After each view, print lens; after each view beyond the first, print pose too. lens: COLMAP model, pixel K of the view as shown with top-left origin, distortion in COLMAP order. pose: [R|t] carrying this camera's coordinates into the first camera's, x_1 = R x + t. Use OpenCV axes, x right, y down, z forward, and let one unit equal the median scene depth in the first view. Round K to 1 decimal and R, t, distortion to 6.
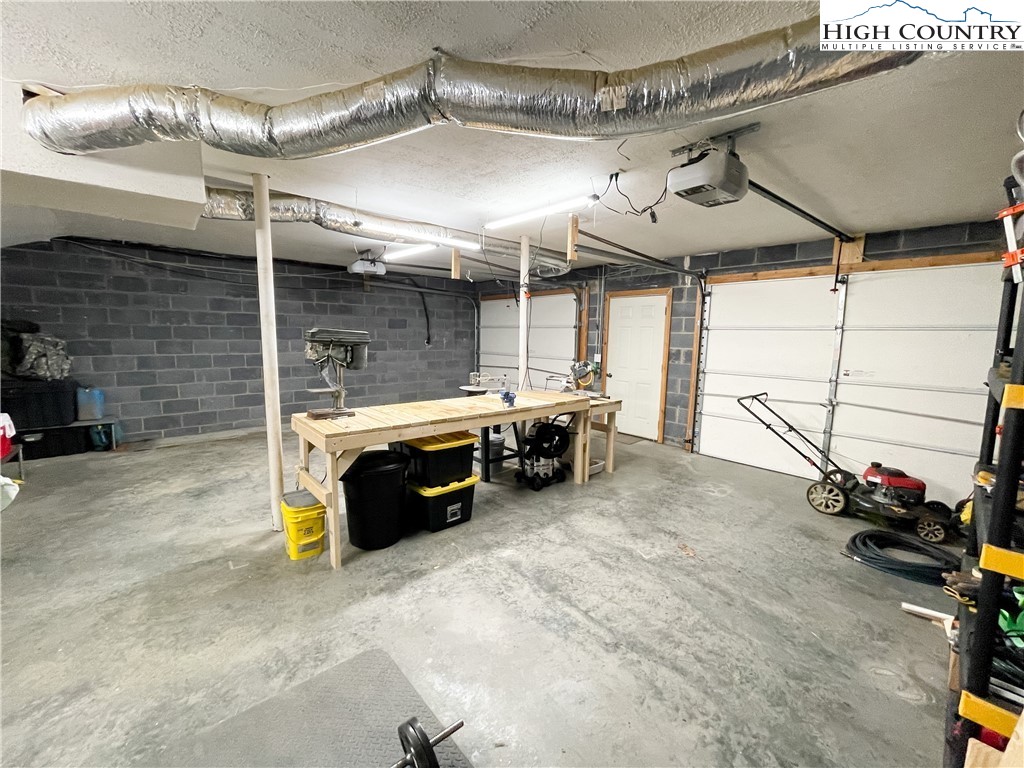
lens RADIAL K [[412.6, 0, 512.4], [0, 412.6, 383.4], [0, 0, 1]] dist [-0.000108, -0.000114]
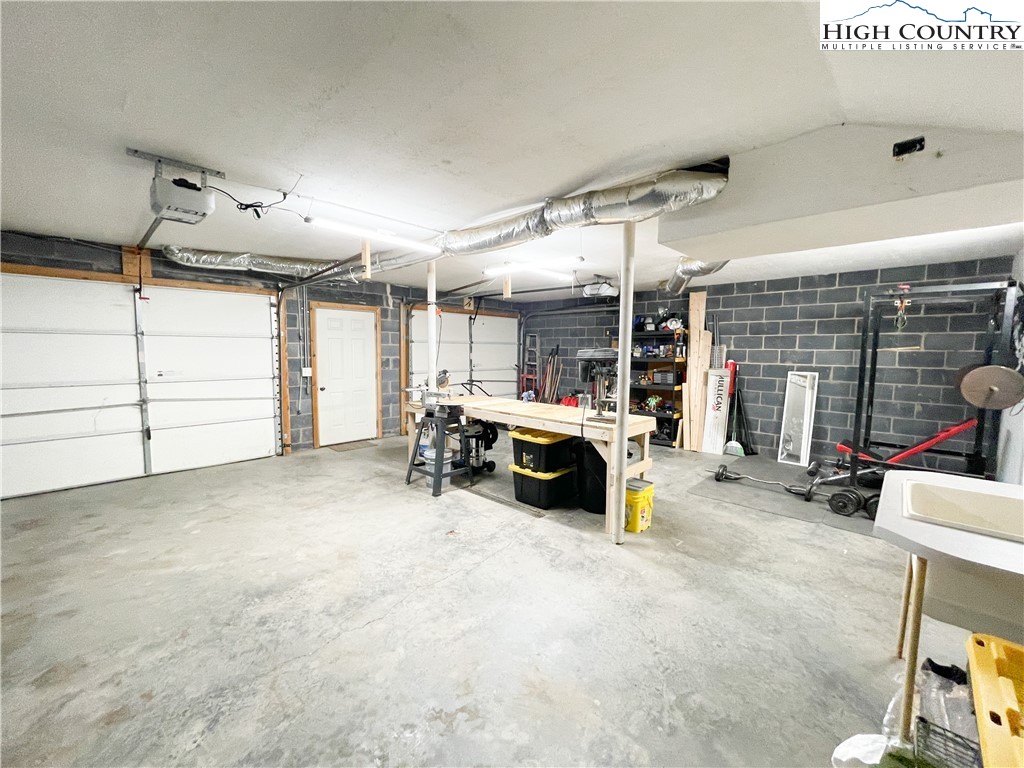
lens RADIAL K [[412.6, 0, 512.4], [0, 412.6, 383.4], [0, 0, 1]] dist [-0.000108, -0.000114]
pose [[-0.083619, -0.101404, 0.991325, -0.882550], [0.107652, 0.988068, 0.110151, -0.105546], [-0.990666, 0.115929, -0.071705, 0.745223]]
